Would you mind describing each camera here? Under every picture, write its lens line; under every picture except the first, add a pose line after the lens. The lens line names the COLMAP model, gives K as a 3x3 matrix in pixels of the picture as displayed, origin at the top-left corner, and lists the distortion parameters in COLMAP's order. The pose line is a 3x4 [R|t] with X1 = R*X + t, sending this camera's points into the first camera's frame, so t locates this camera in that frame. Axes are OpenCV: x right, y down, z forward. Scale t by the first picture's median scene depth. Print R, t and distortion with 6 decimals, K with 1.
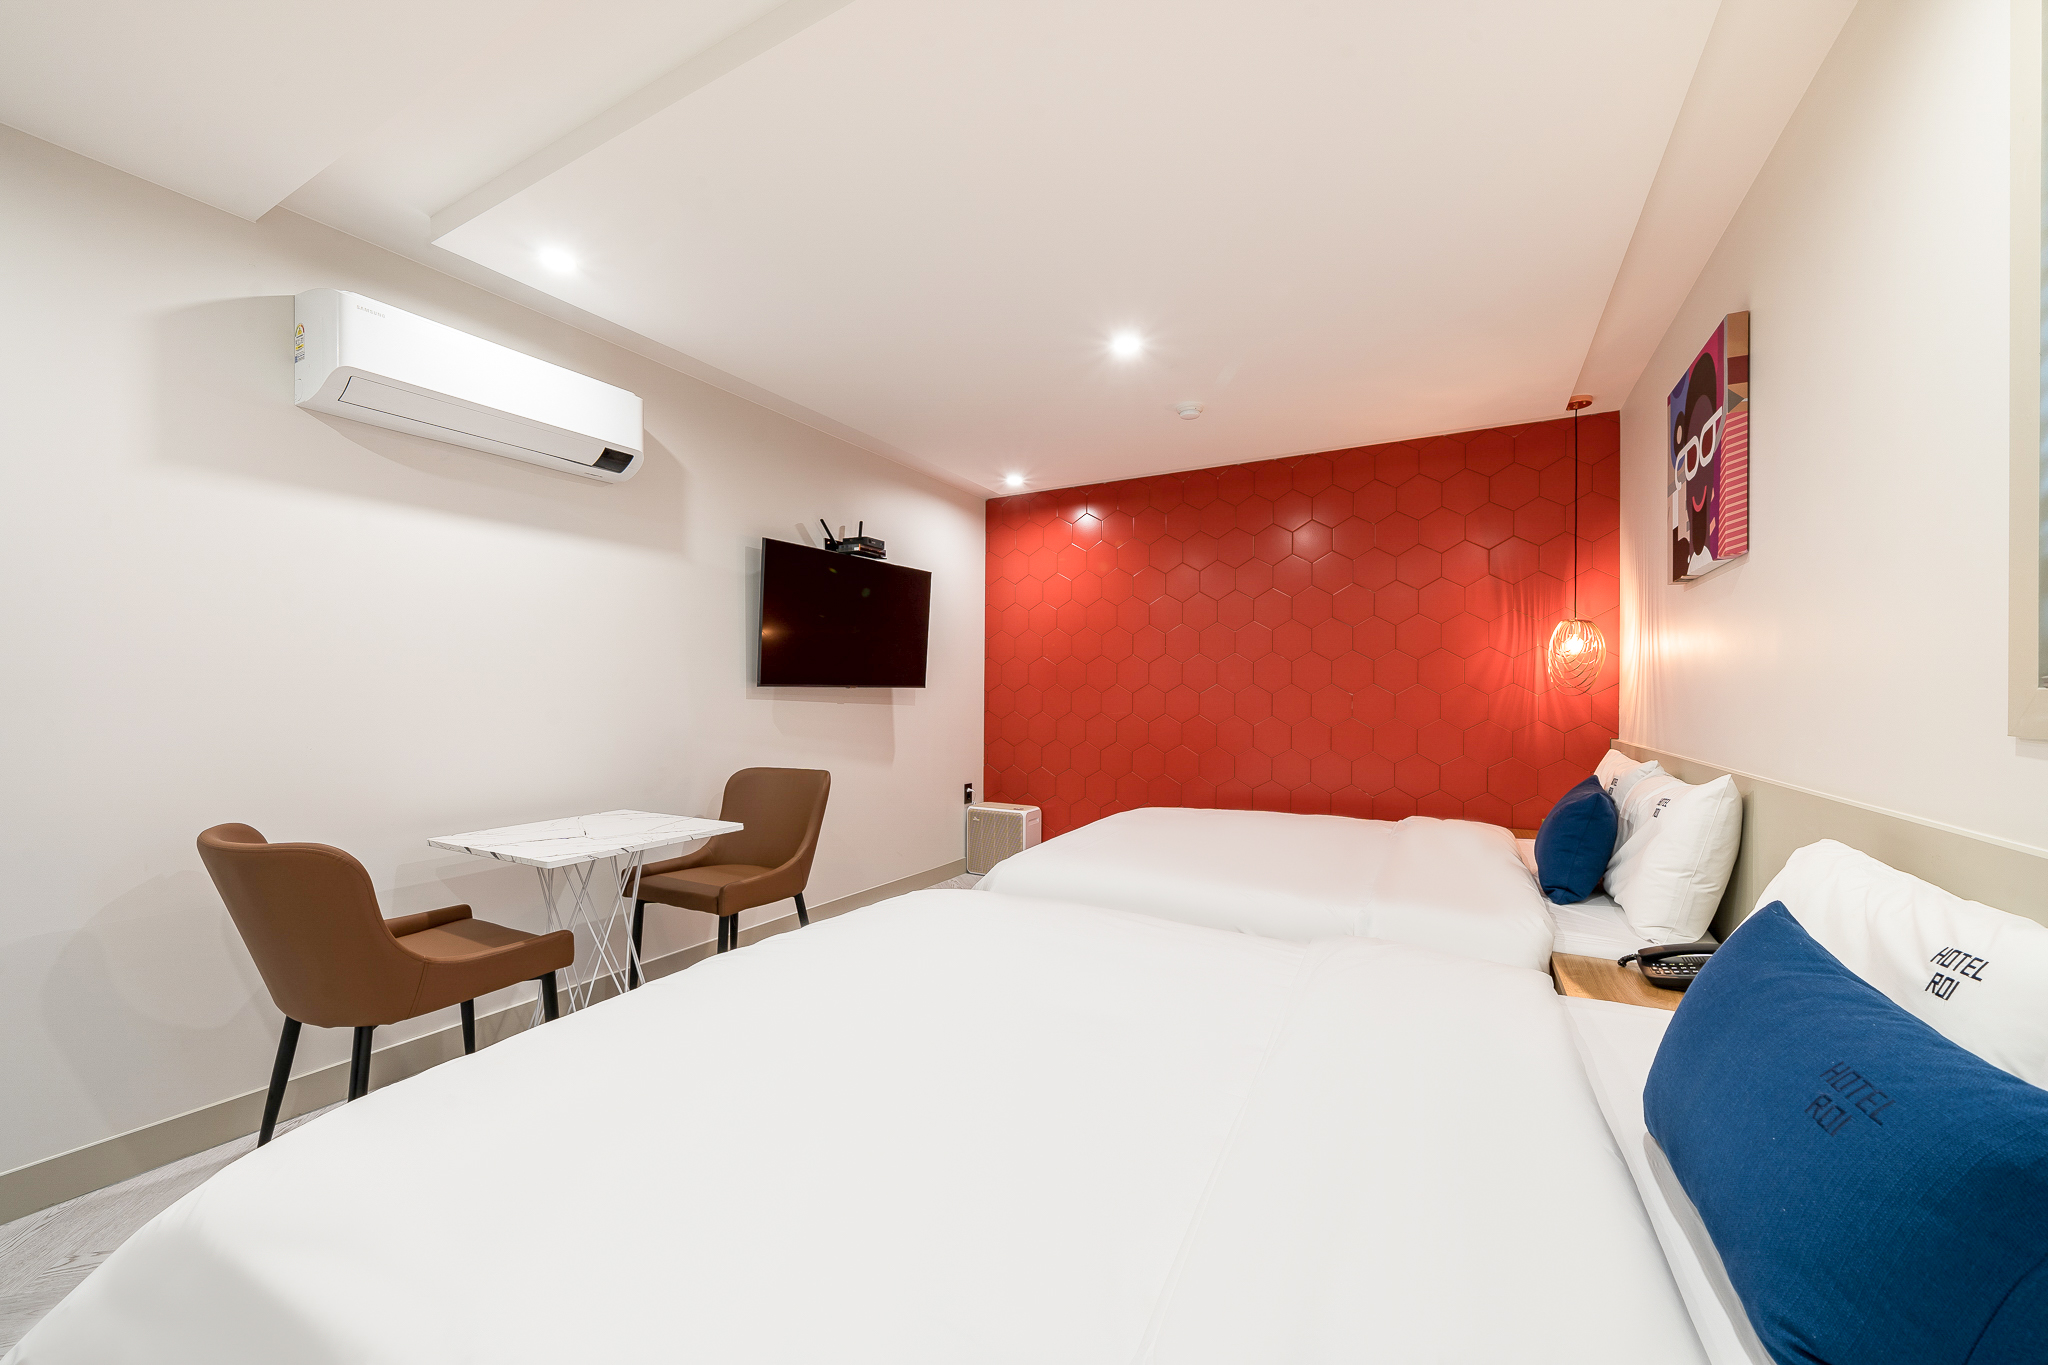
lens RADIAL K [[771.2, 0, 1014.7], [0, 771.2, 692.1], [0, 0, 1]] dist [-0.000182, -0.000010]
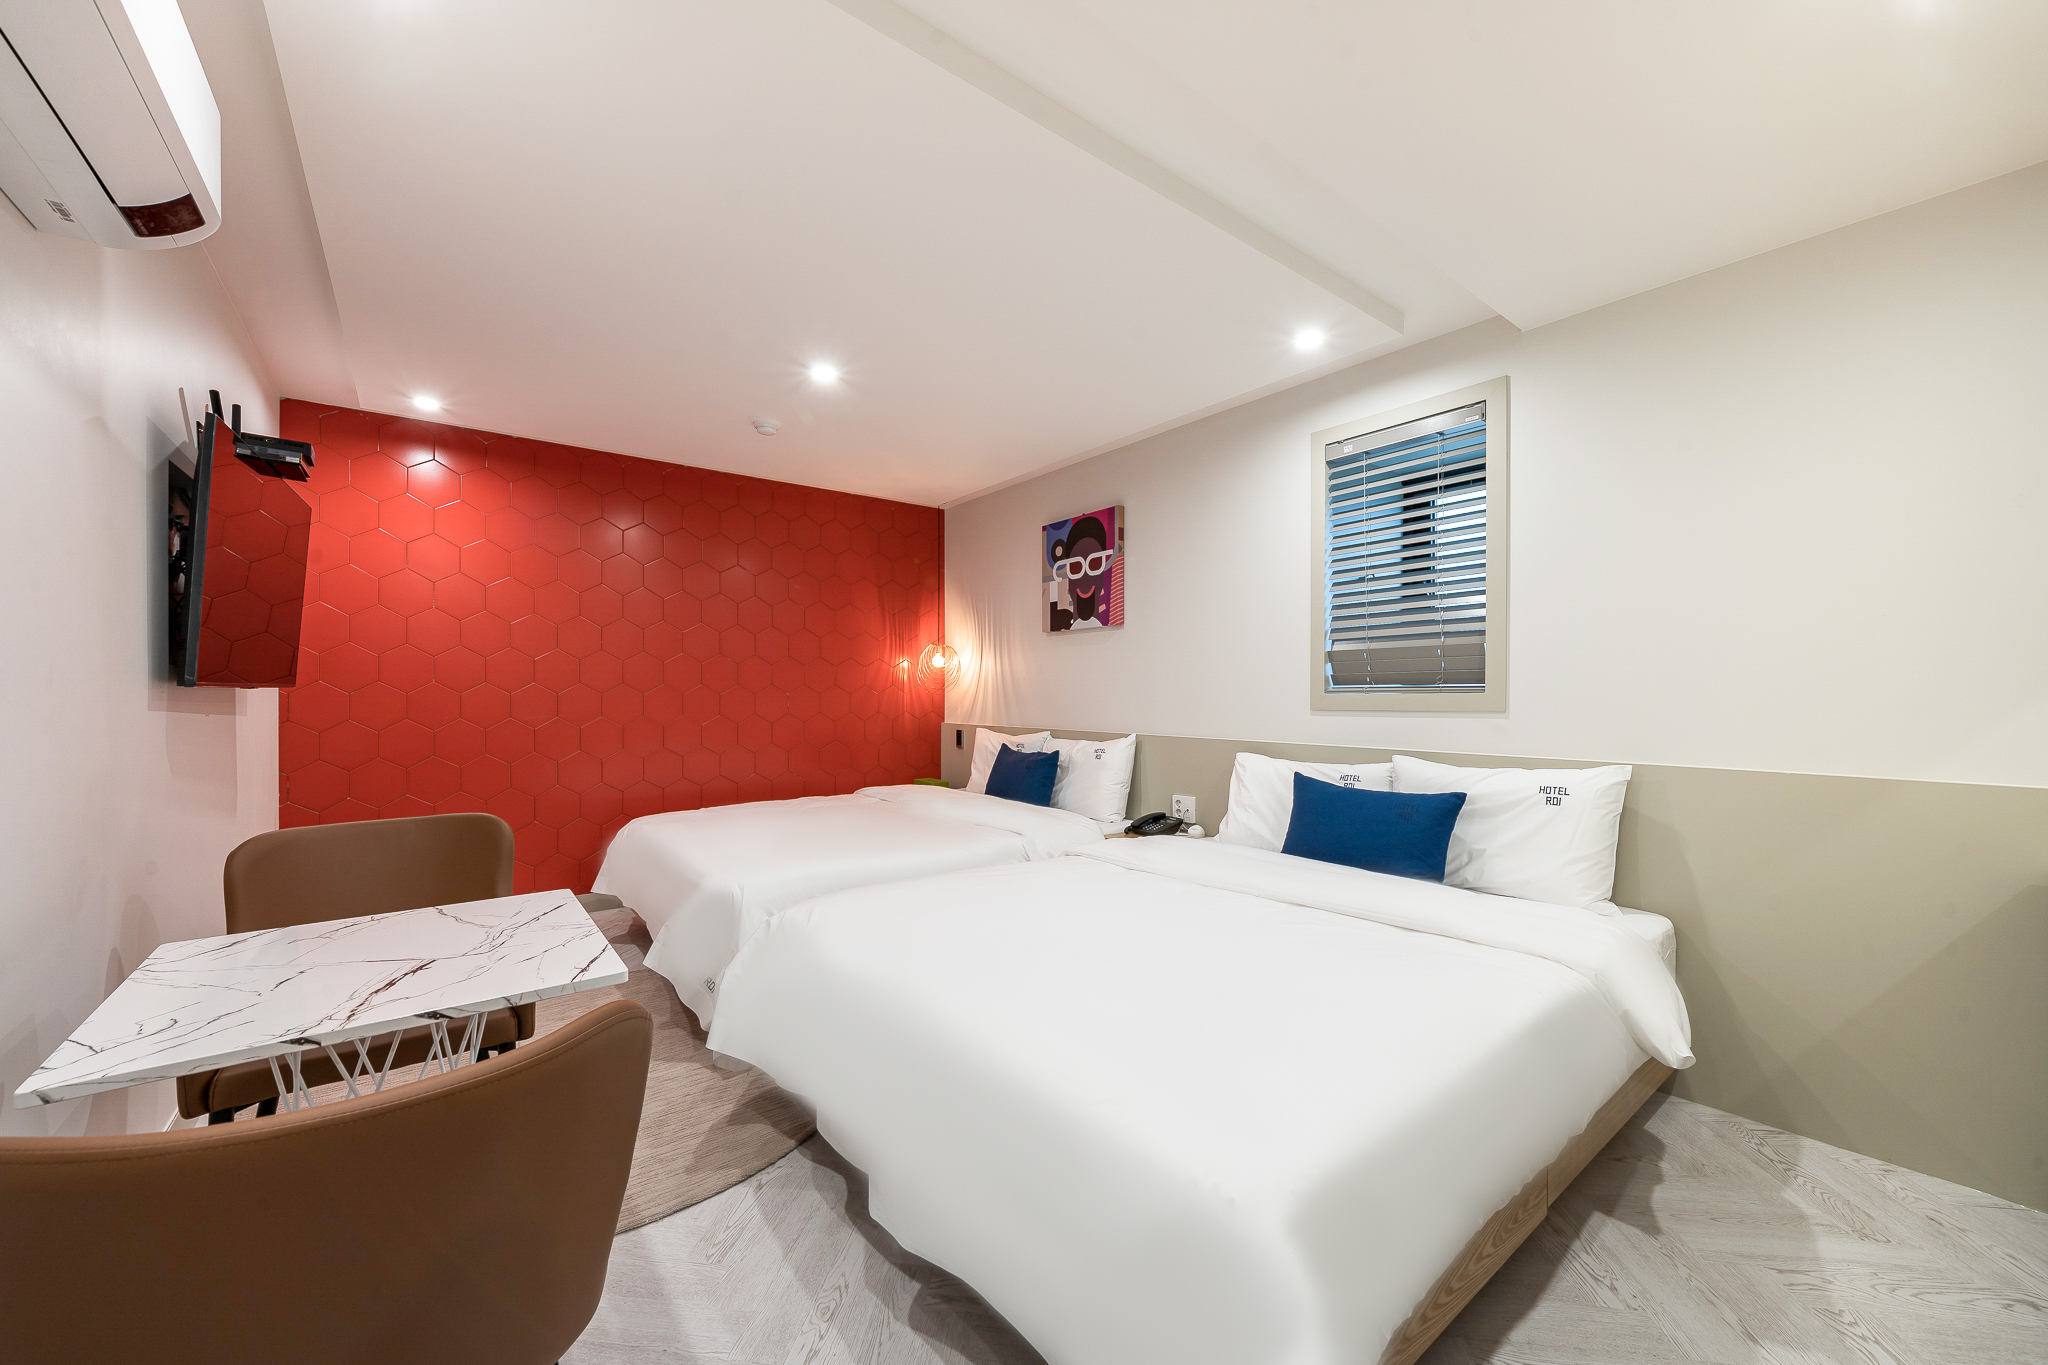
lens RADIAL K [[771.2, 0, 1014.7], [0, 771.2, 692.1], [0, 0, 1]] dist [-0.000182, -0.000010]
pose [[0.395266, -0.003200, 0.918561, -0.648981], [-0.000086, 0.999994, 0.003521, -0.005613], [-0.918567, -0.001471, 0.395263, 0.282761]]
